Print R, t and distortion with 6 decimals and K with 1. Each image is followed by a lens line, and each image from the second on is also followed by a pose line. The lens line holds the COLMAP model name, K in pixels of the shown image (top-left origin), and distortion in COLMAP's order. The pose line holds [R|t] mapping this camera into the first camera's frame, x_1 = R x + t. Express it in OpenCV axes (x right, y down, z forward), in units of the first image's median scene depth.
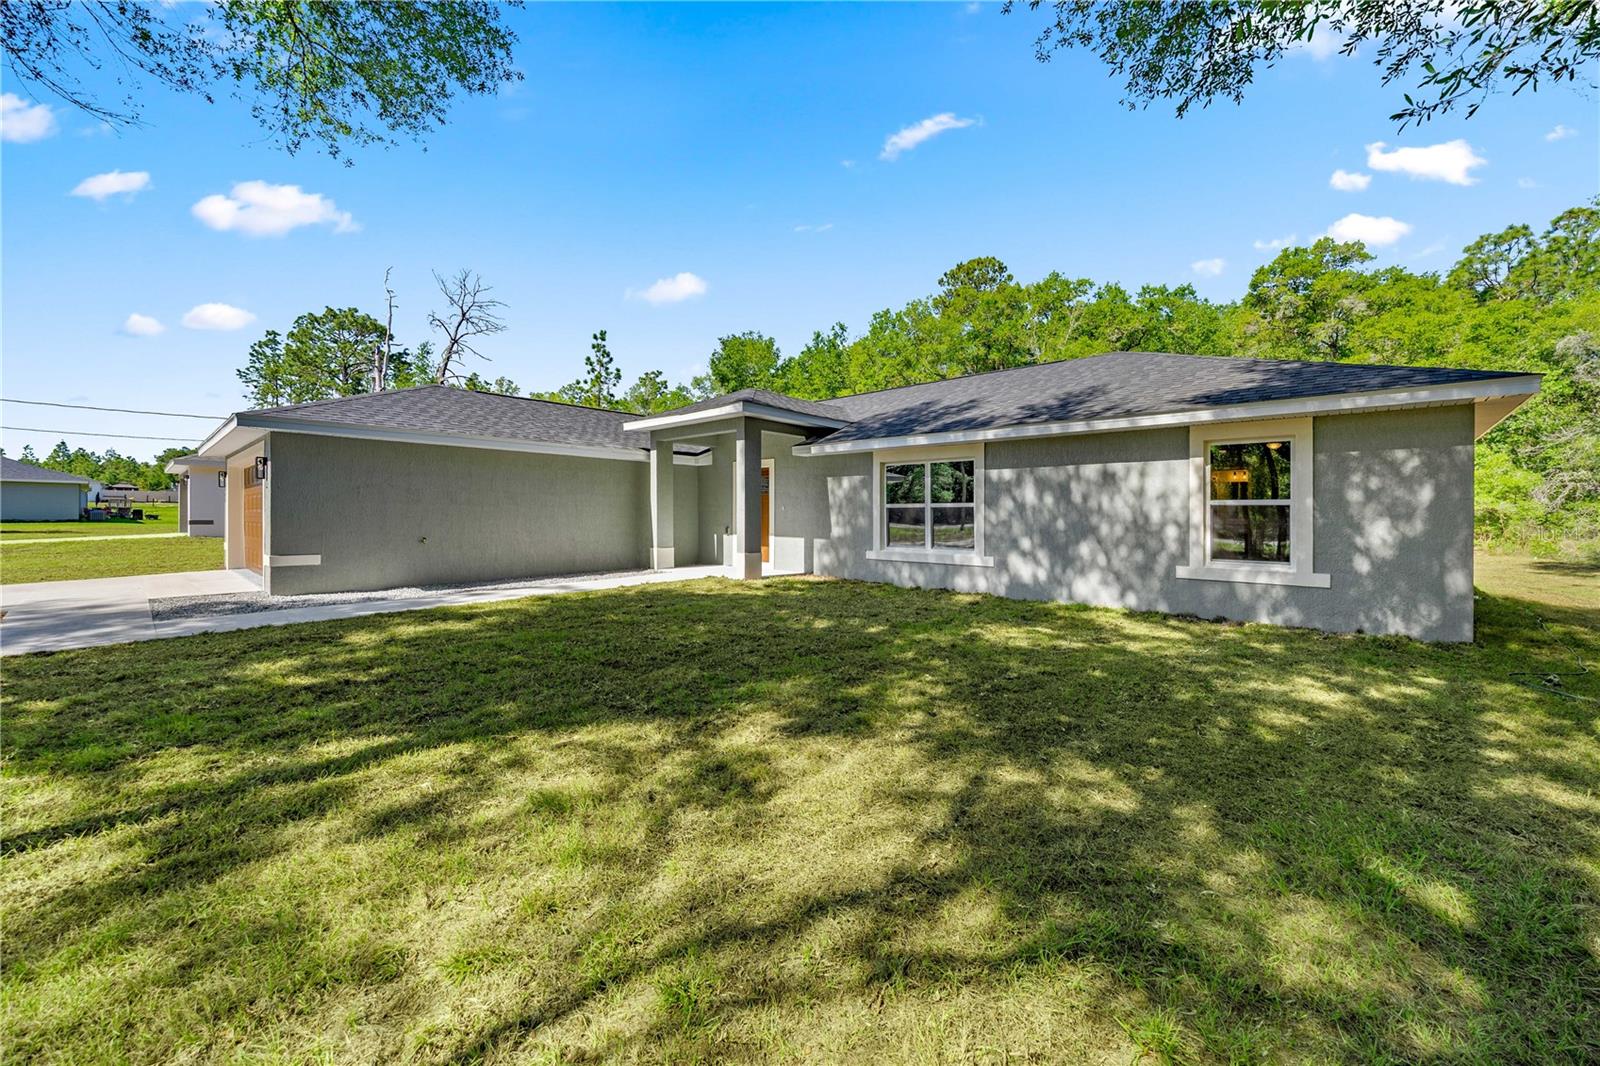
lens RADIAL K [[633.3, 0, 802.4], [0, 633.3, 534.4], [0, 0, 1]] dist [0.004890, -0.000125]
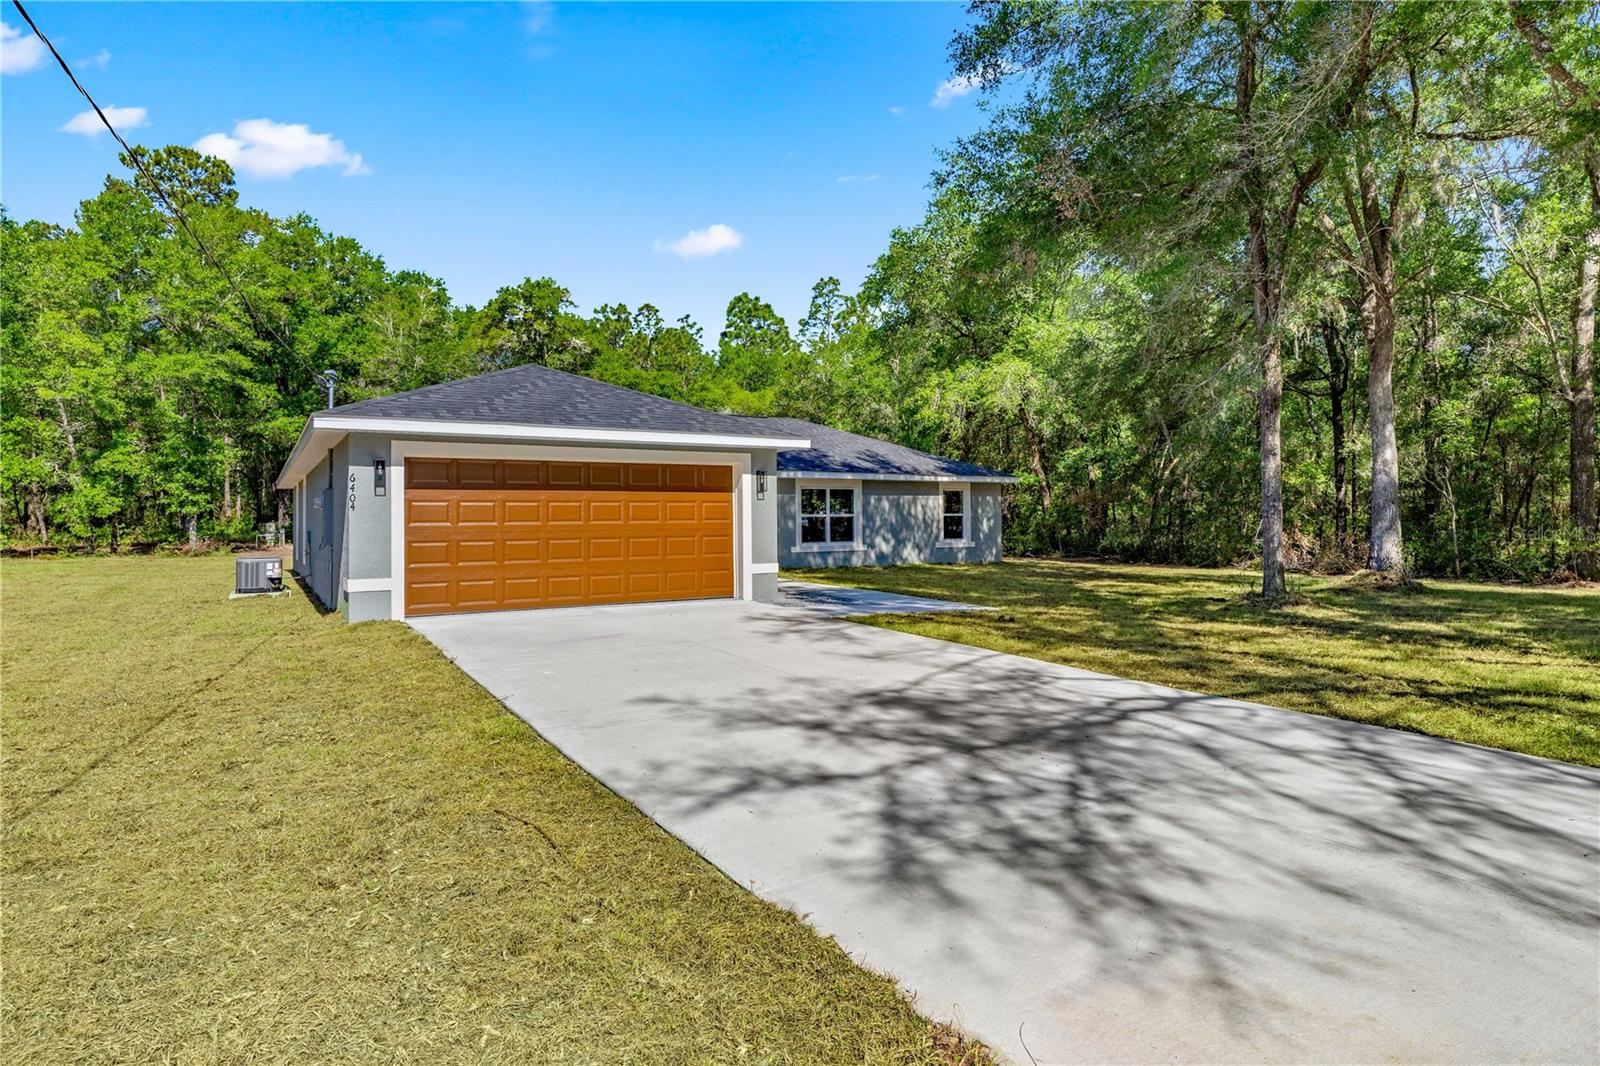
lens RADIAL K [[904.4, 0, 800.0], [0, 904.4, 533.0], [0, 0, 1]] dist [0.000419, -0.000065]
pose [[0.261575, -0.021978, 0.964933, -2.494647], [0.036012, 0.999267, 0.012998, -0.038173], [-0.964511, 0.031349, 0.262174, 0.572448]]
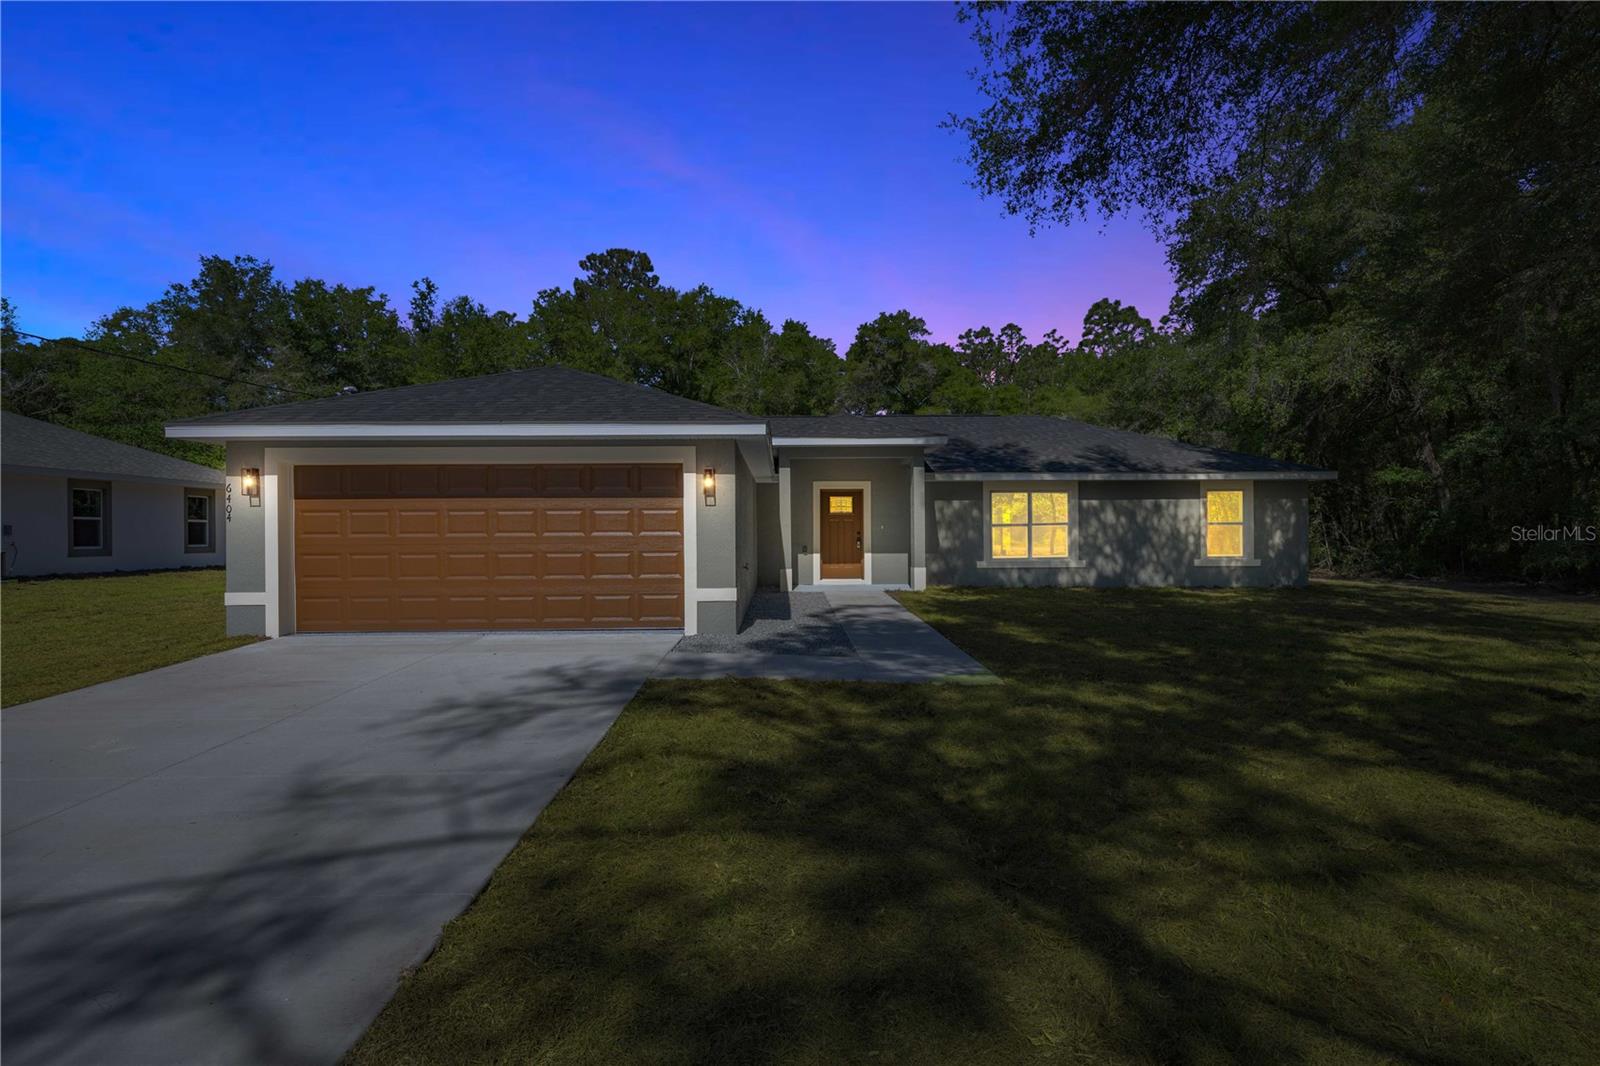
lens RADIAL K [[776.9, 0, 800.0], [0, 776.9, 533.0], [0, 0, 1]] dist [0.004592, 0.000208]
pose [[0.716164, -0.011004, 0.697845, -1.577389], [0.030832, 0.999398, -0.015881, -0.019382], [-0.697251, 0.032889, 0.716073, 0.196575]]
